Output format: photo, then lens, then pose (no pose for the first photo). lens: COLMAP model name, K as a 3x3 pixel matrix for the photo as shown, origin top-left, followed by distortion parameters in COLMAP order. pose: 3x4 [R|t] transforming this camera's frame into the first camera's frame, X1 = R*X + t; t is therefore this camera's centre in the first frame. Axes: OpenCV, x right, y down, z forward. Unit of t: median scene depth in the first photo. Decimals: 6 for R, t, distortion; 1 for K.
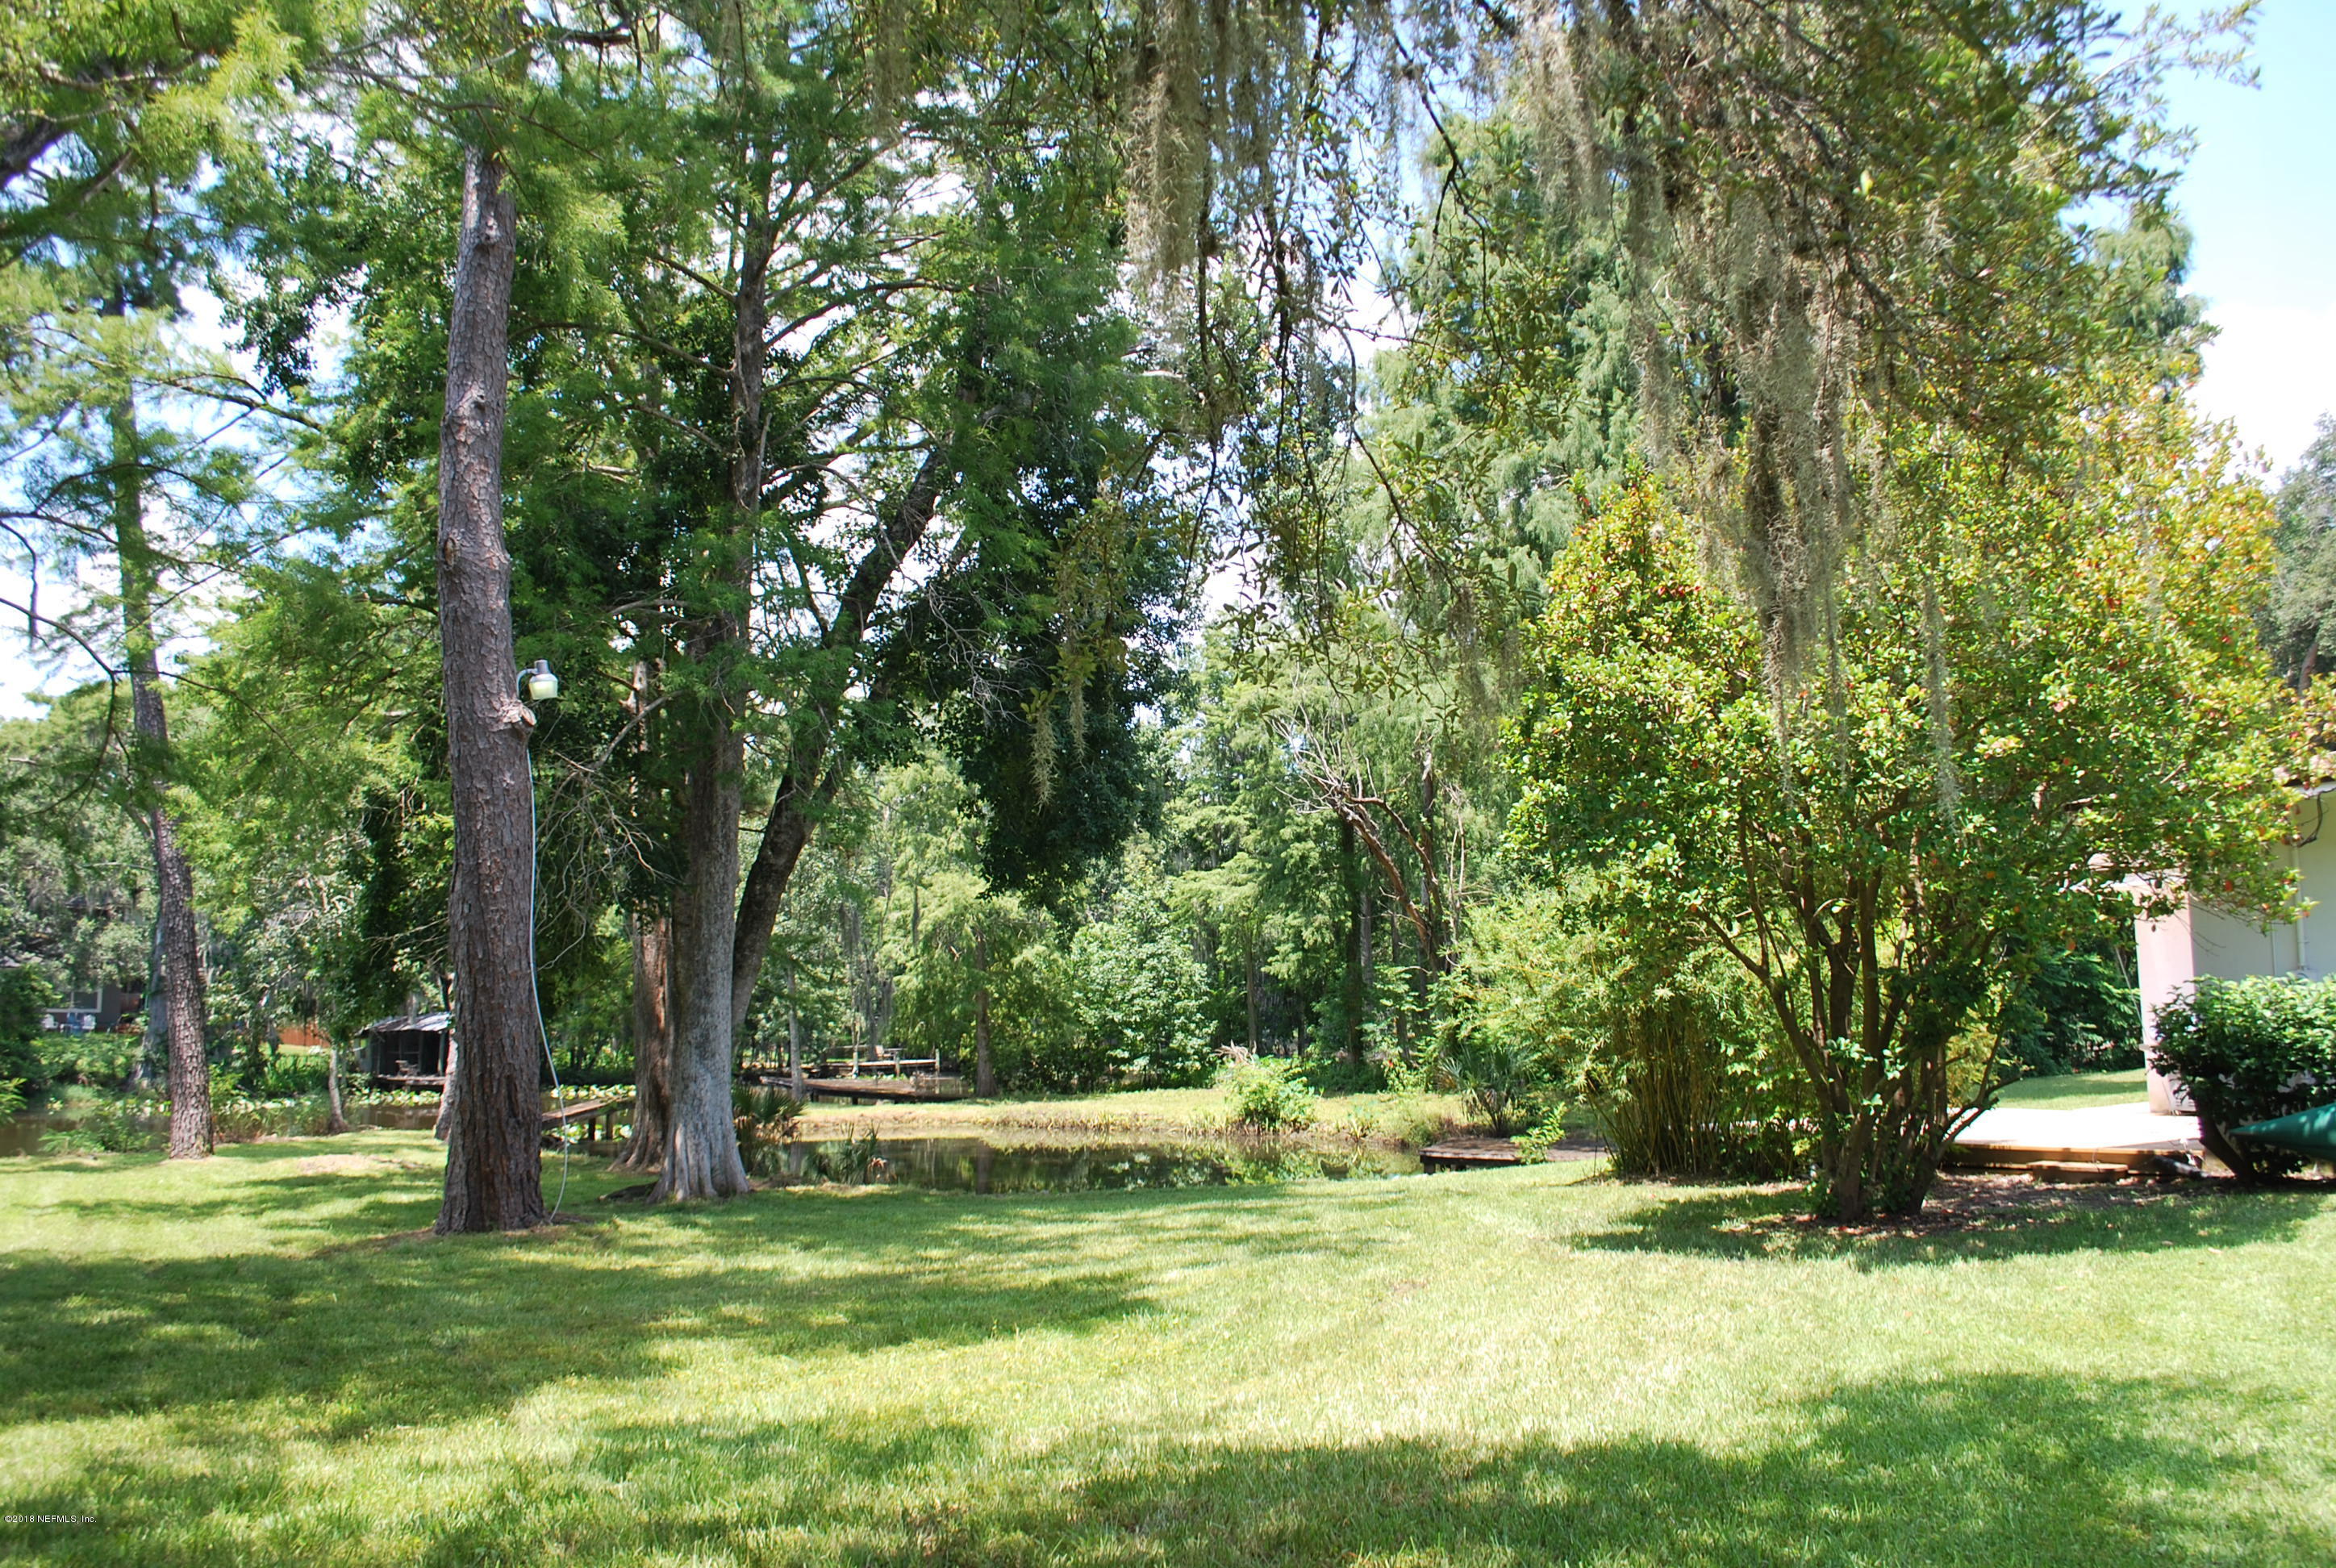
lens RADIAL K [[1877.6, 0, 1172.3], [0, 1877.6, 768.6], [0, 0, 1]] dist [-0.073759, -0.004925]
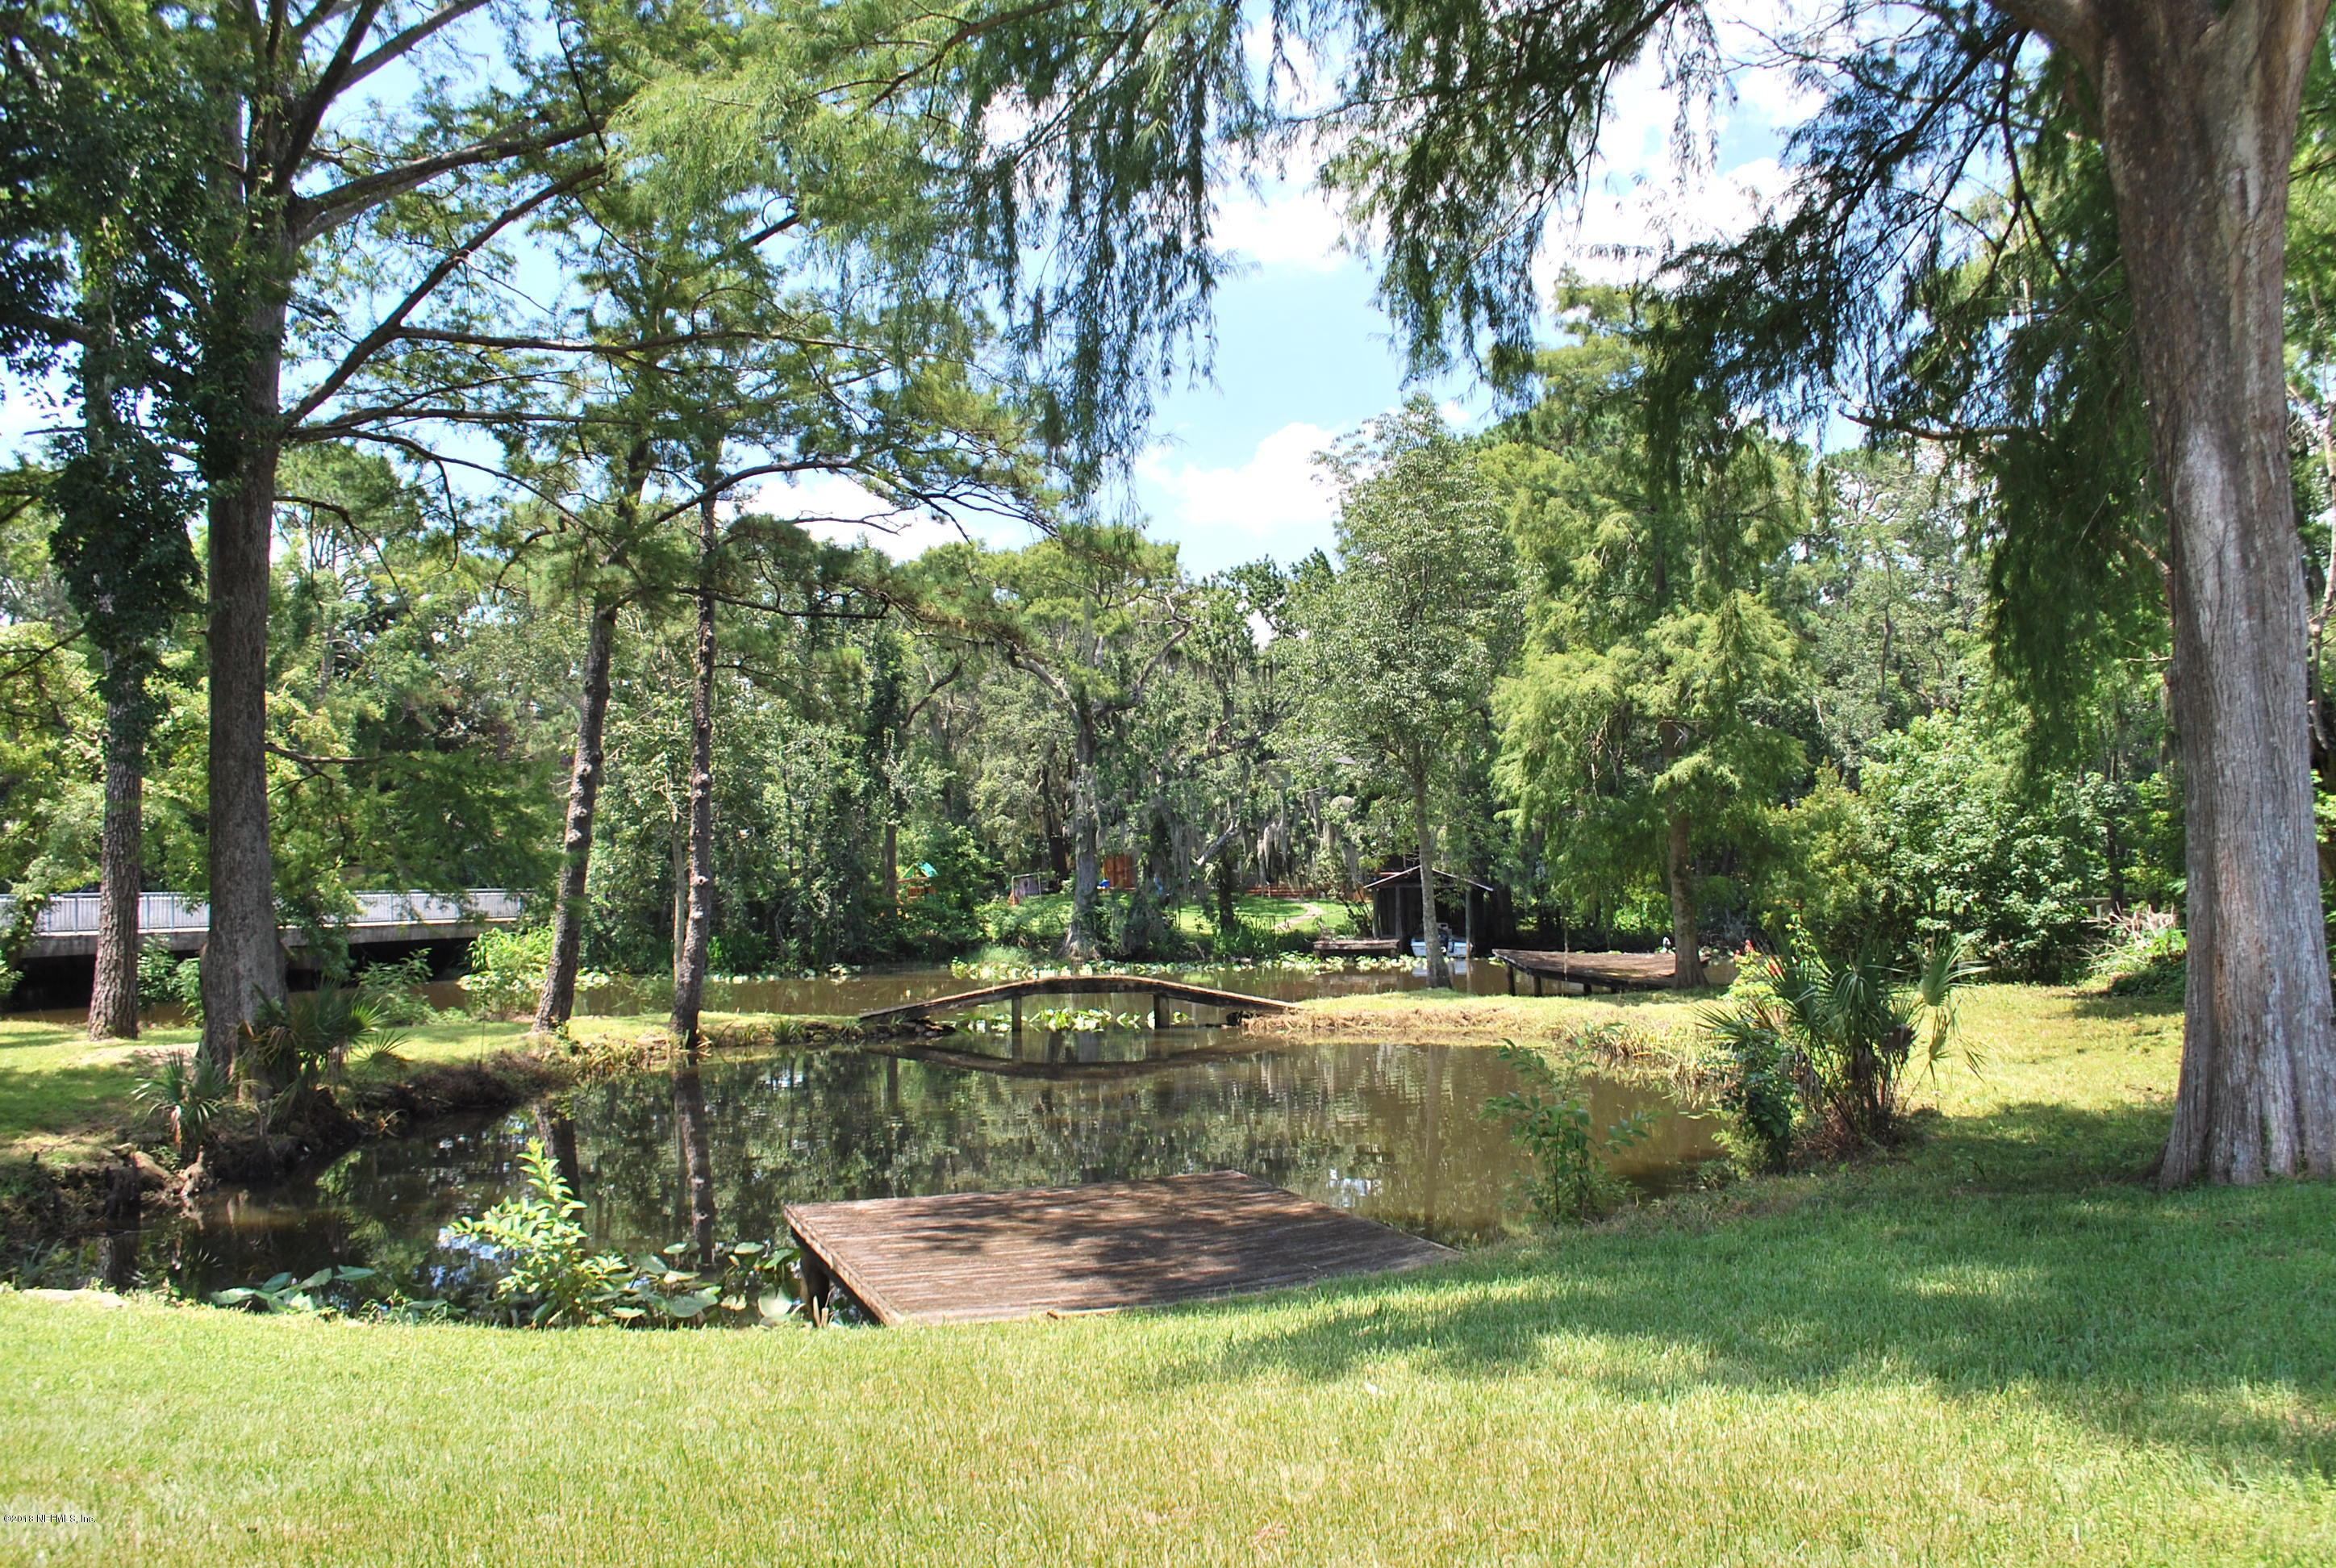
lens RADIAL K [[1871.1, 0, 1195.5], [0, 1871.1, 773.8], [0, 0, 1]] dist [-0.078910, 0.005211]
pose [[0.654621, -0.044617, -0.754640, 0.294239], [0.109798, 0.993283, 0.036519, 0.059181], [0.747941, -0.106764, 0.655122, 0.462896]]
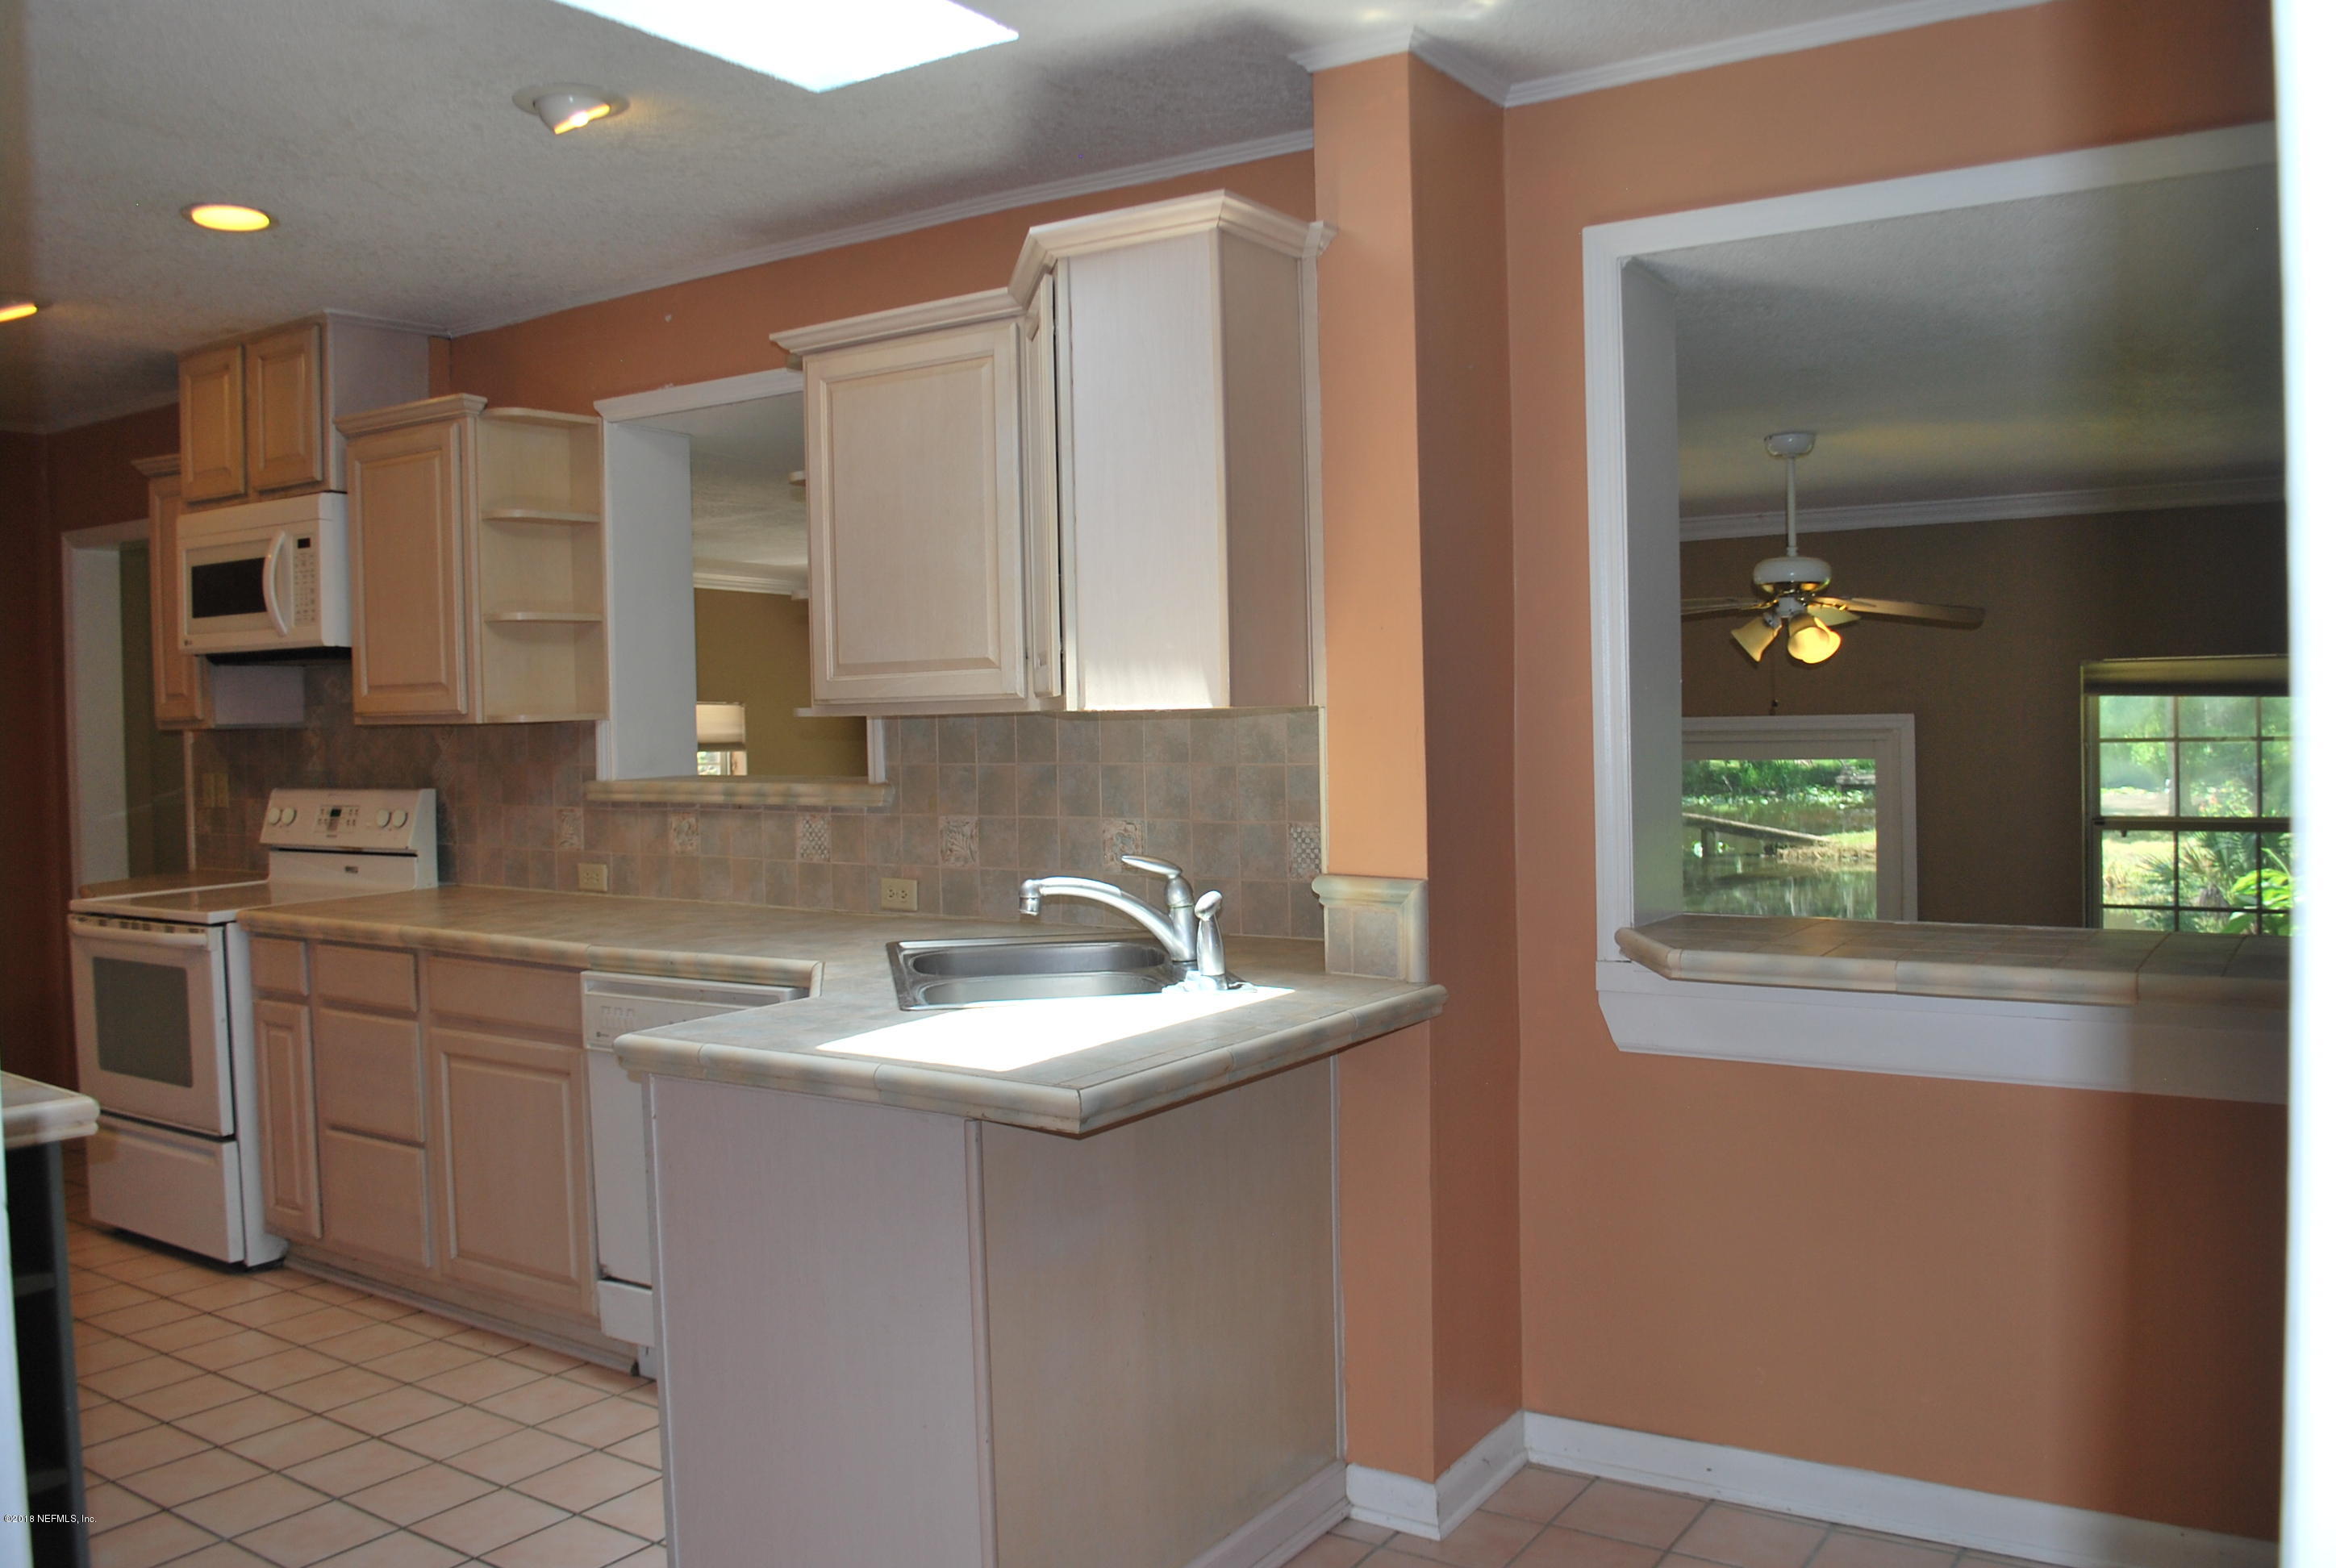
lens RADIAL K [[1852.1, 0, 1214.7], [0, 1852.1, 779.3], [0, 0, 1]] dist [-0.084523, 0.001171]
pose [[0.438667, 0.031687, -0.898091, 0.396783], [0.138814, 0.984994, 0.102556, 0.028560], [0.887864, -0.169655, 0.427686, 0.358330]]
